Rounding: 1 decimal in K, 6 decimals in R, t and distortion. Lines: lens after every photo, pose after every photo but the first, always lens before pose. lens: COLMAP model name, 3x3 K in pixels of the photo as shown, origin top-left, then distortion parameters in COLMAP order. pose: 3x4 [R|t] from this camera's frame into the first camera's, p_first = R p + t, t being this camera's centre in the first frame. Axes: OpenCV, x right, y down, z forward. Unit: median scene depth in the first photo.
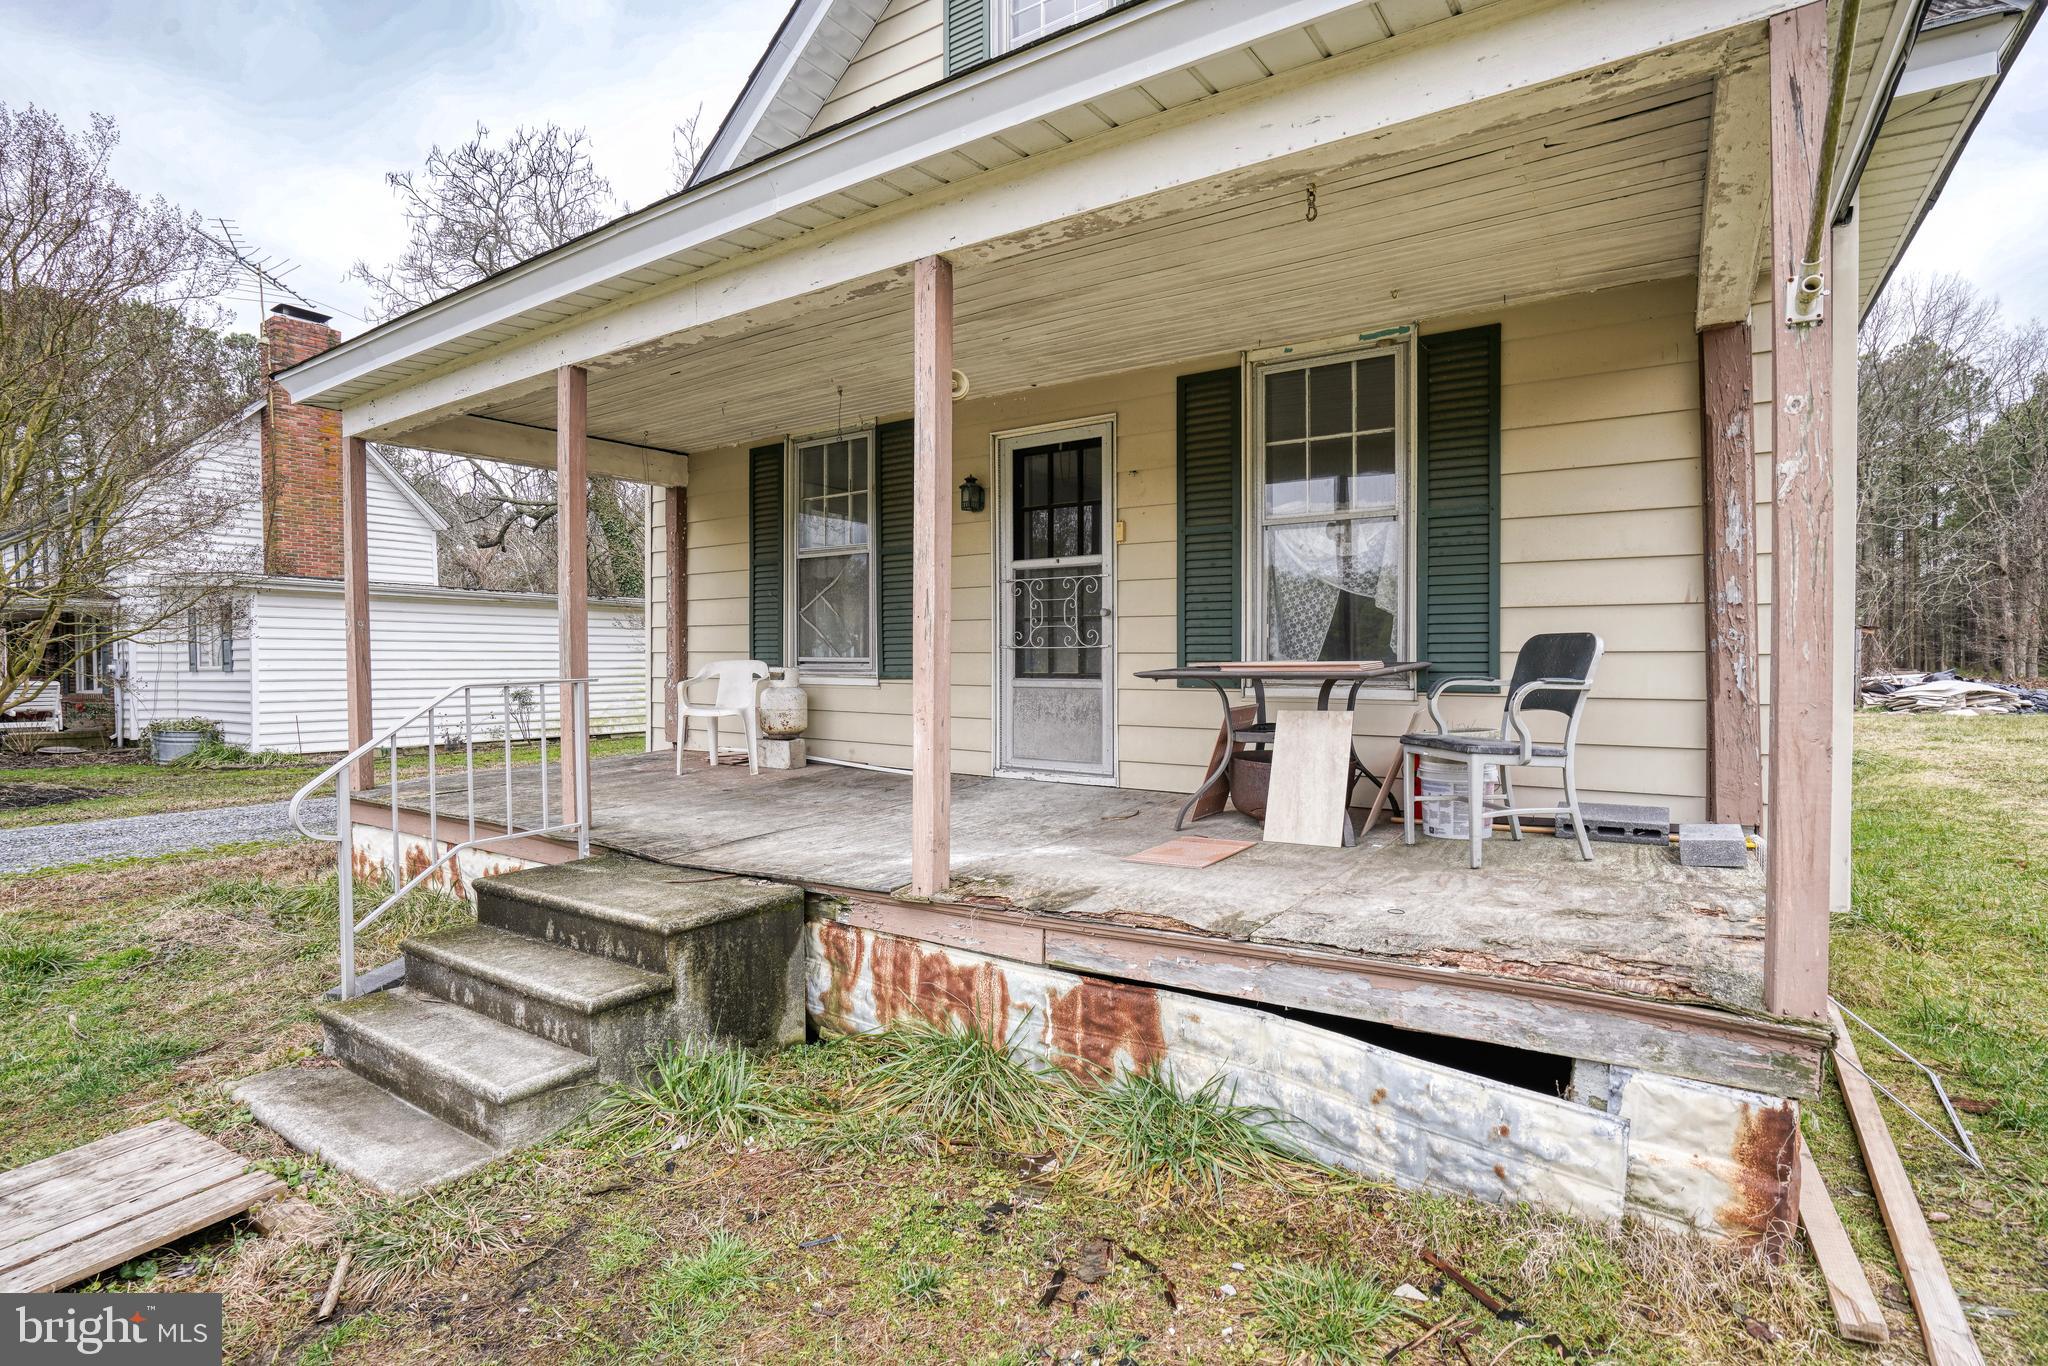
lens RADIAL K [[955.5, 0, 1009.5], [0, 955.5, 680.4], [0, 0, 1]] dist [-0.055907, 0.020592]
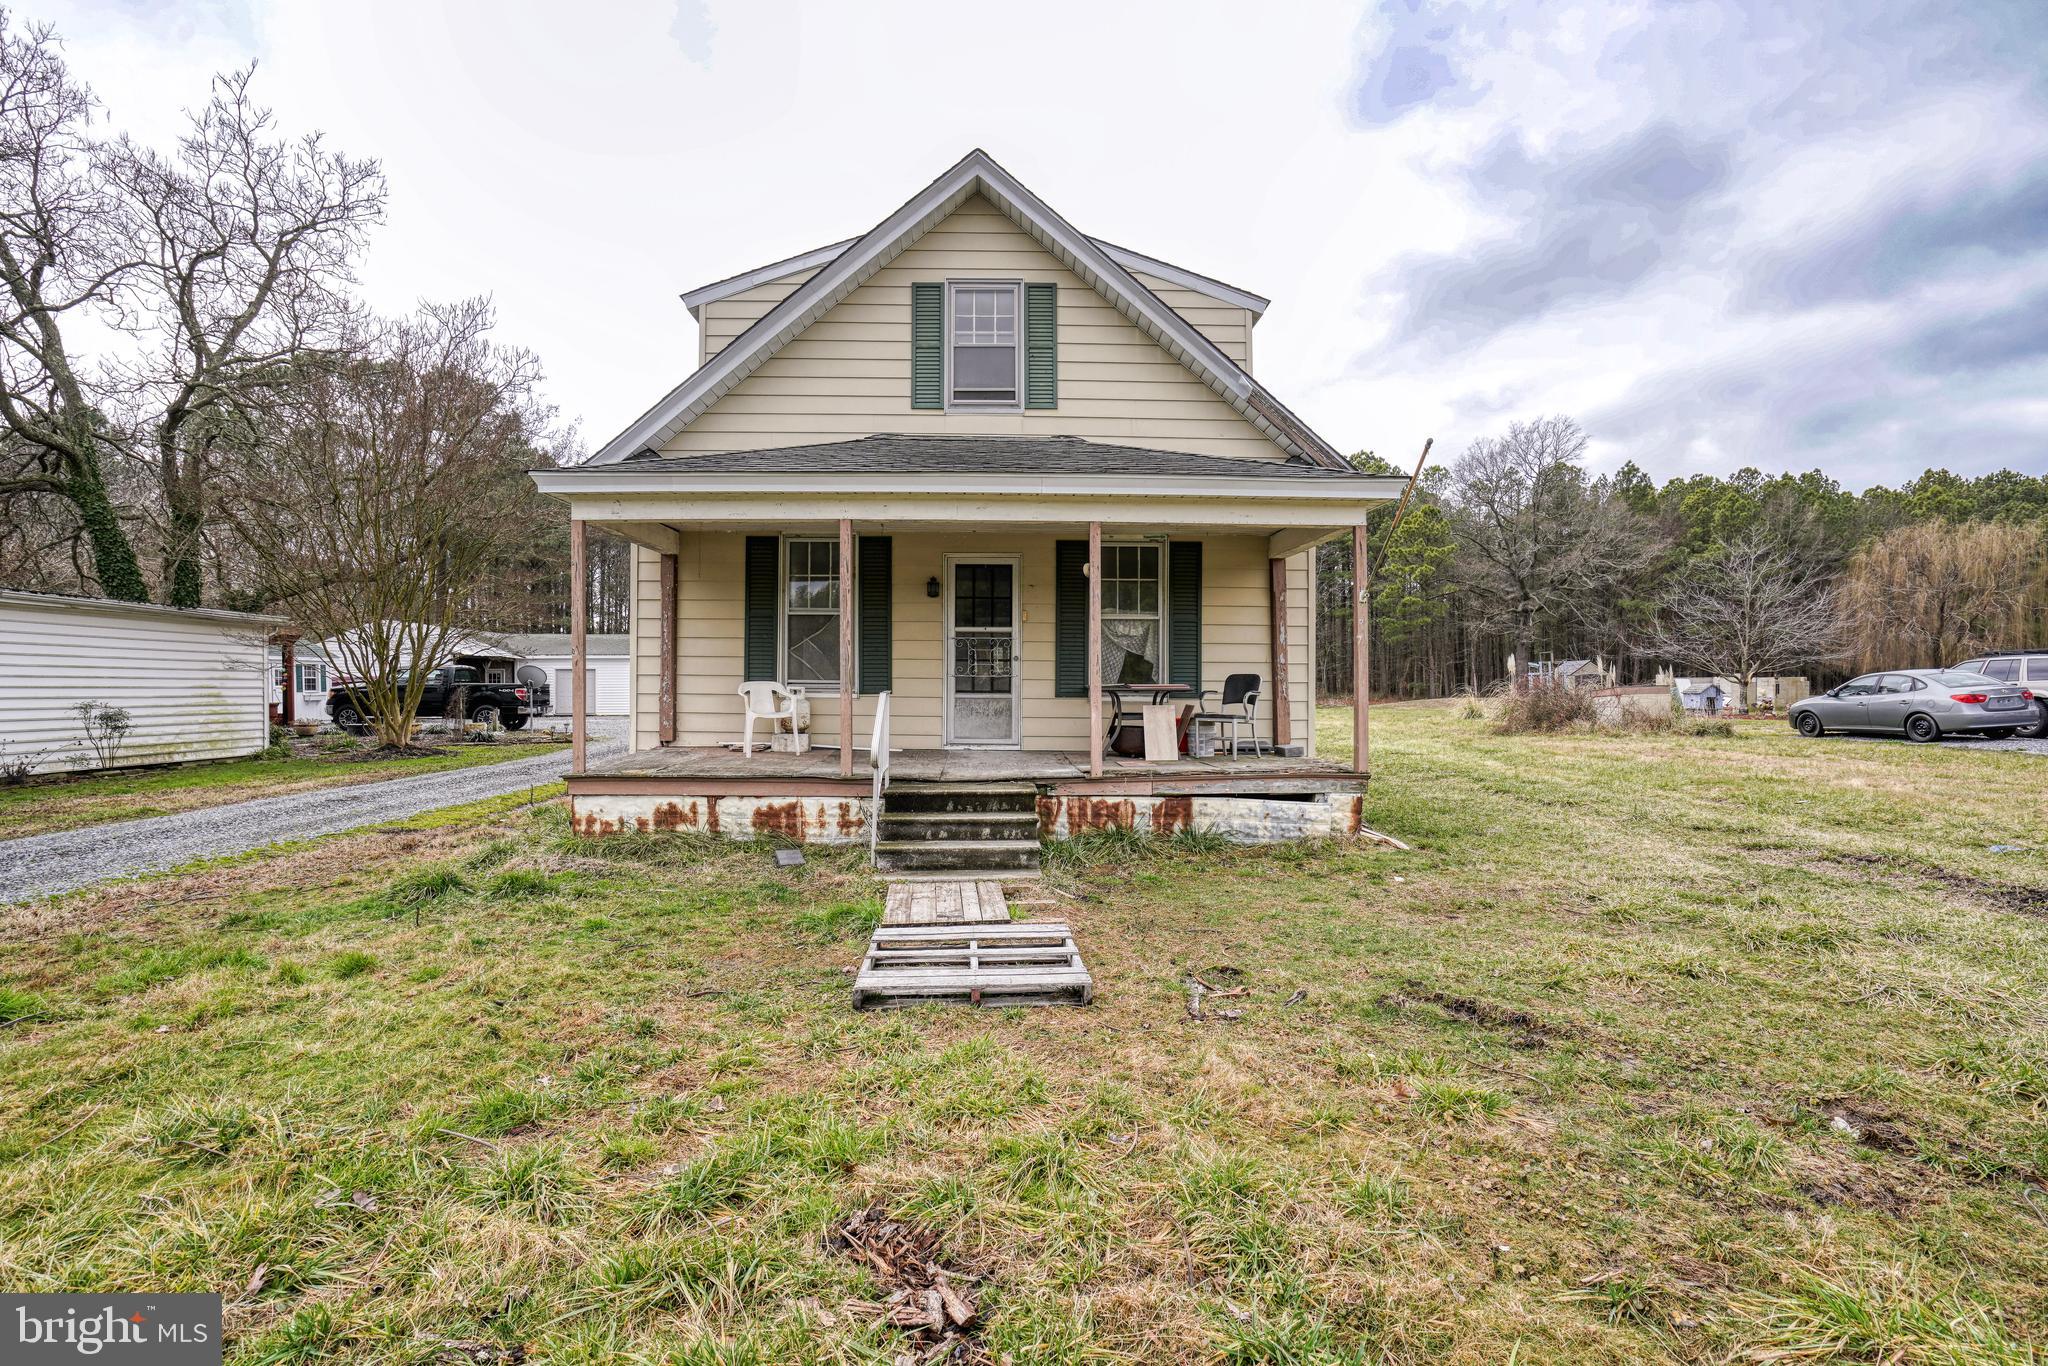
lens RADIAL K [[922.5, 0, 1017.7], [0, 922.5, 681.6], [0, 0, 1]] dist [-0.076244, 0.017249]
pose [[0.816069, 0.007070, 0.577911, -0.968329], [0.006370, 0.999754, -0.021224, 0.014898], [-0.577919, 0.021002, 0.815824, -0.501732]]
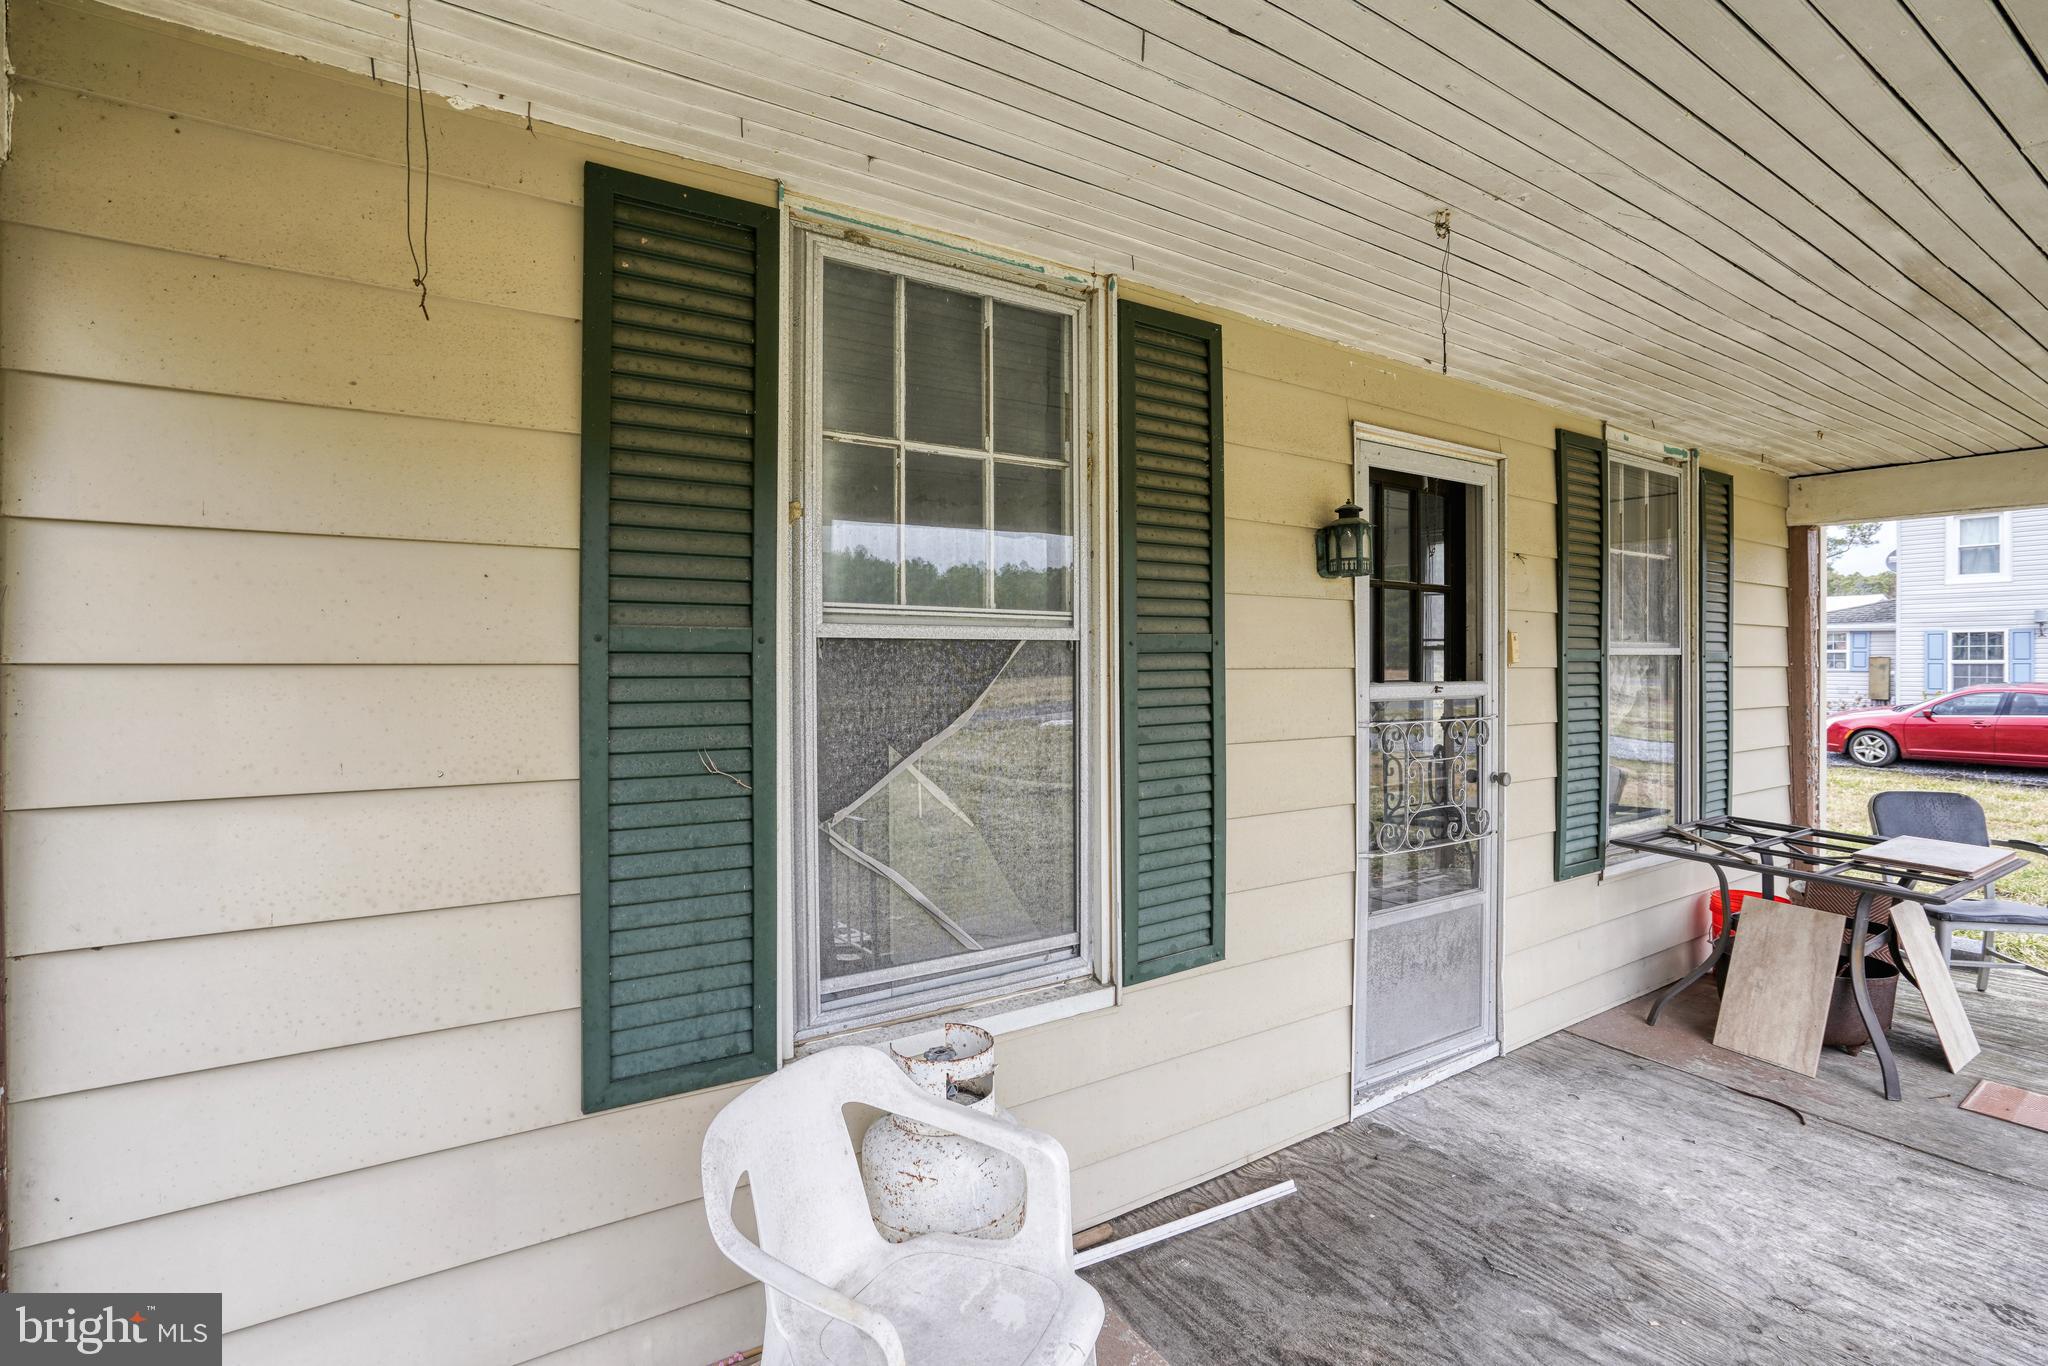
lens RADIAL K [[952.1, 0, 1026.1], [0, 952.1, 669.0], [0, 0, 1]] dist [-0.030965, 0.000759]
pose [[0.405872, -0.006841, 0.913904, -0.578361], [0.014416, 0.999895, 0.001082, -0.147818], [-0.913816, 0.012736, 0.405928, 1.045457]]
